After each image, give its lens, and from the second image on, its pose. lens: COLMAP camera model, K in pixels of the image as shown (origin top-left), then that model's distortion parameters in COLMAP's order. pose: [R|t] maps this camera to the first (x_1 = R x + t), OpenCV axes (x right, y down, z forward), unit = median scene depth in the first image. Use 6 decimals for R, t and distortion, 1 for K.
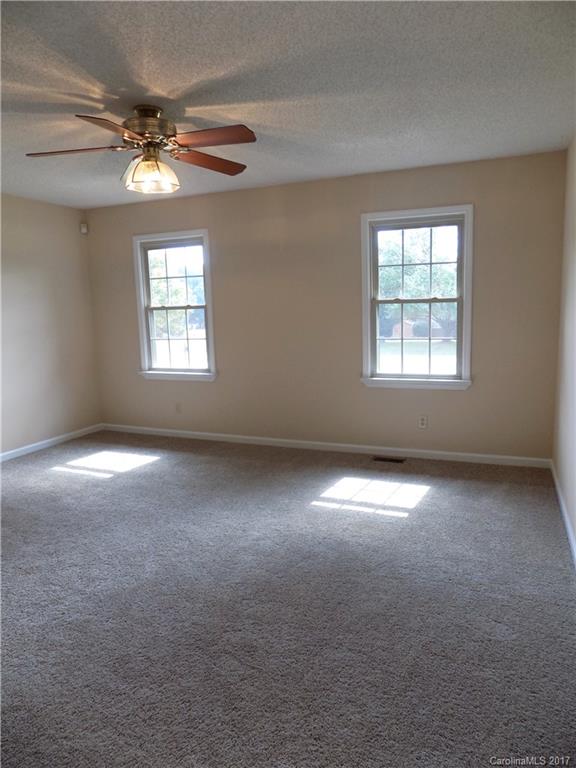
lens RADIAL K [[518.4, 0, 349.9], [0, 518.4, 384.1], [0, 0, 1]] dist [-0.088639, 0.084465]
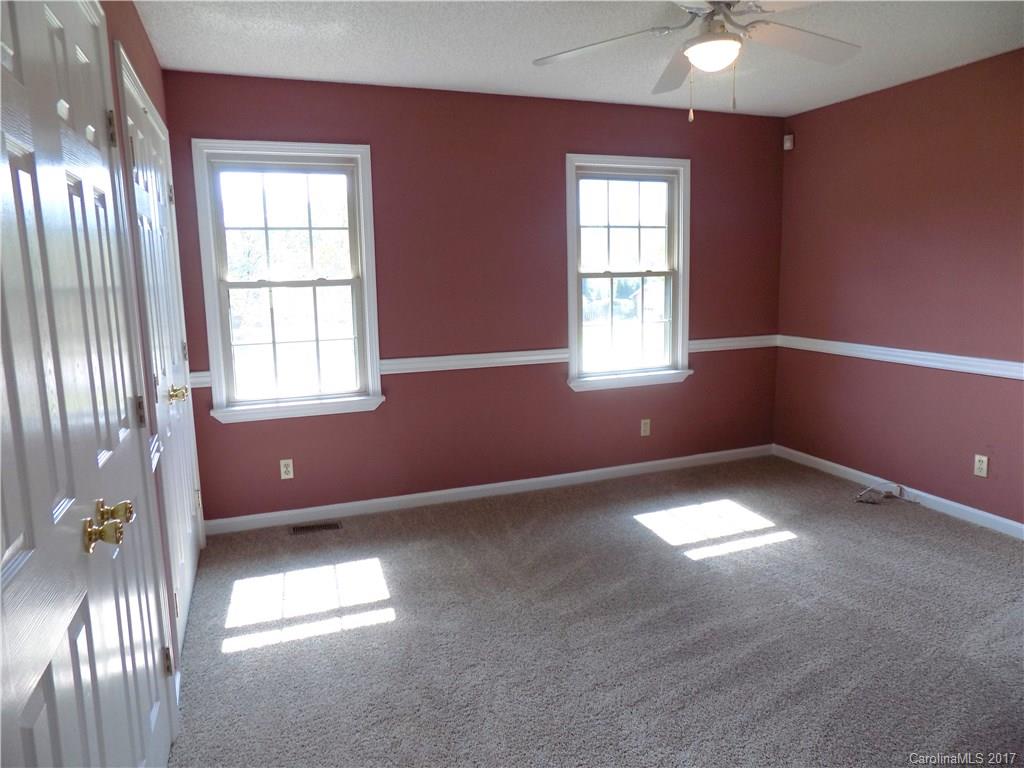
lens RADIAL K [[725.8, 0, 550.2], [0, 725.8, 380.7], [0, 0, 1]] dist [-0.083194, 0.101078]
pose [[0.719379, -0.092527, 0.688428, -0.710832], [0.115808, 0.993193, 0.012475, -0.028347], [-0.684896, 0.070751, 0.725197, 0.296422]]
